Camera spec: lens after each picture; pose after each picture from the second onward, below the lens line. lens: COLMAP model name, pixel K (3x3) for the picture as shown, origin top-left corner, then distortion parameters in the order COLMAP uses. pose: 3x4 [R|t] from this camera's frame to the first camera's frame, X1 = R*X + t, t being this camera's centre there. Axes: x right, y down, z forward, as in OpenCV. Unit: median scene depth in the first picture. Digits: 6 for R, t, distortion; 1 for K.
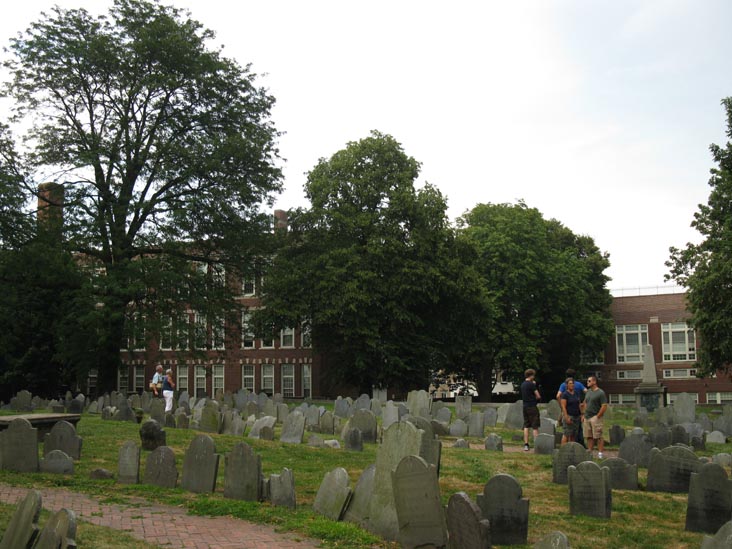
lens RADIAL K [[800.0, 0, 366.0], [0, 800.0, 274.5], [0, 0, 1]] dist [-0.202861, 0.243995]
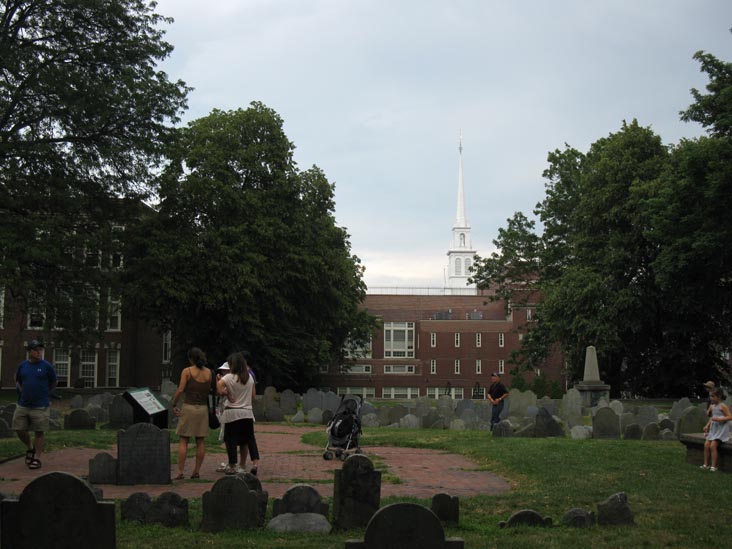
lens RADIAL K [[800.0, 0, 366.0], [0, 800.0, 274.5], [0, 0, 1]] dist [-0.202861, 0.243995]
pose [[0.855493, 0.075471, 0.512285, -0.302780], [-0.083172, 0.996504, -0.007913, 0.013959], [-0.511092, -0.035839, 0.858779, 0.123162]]
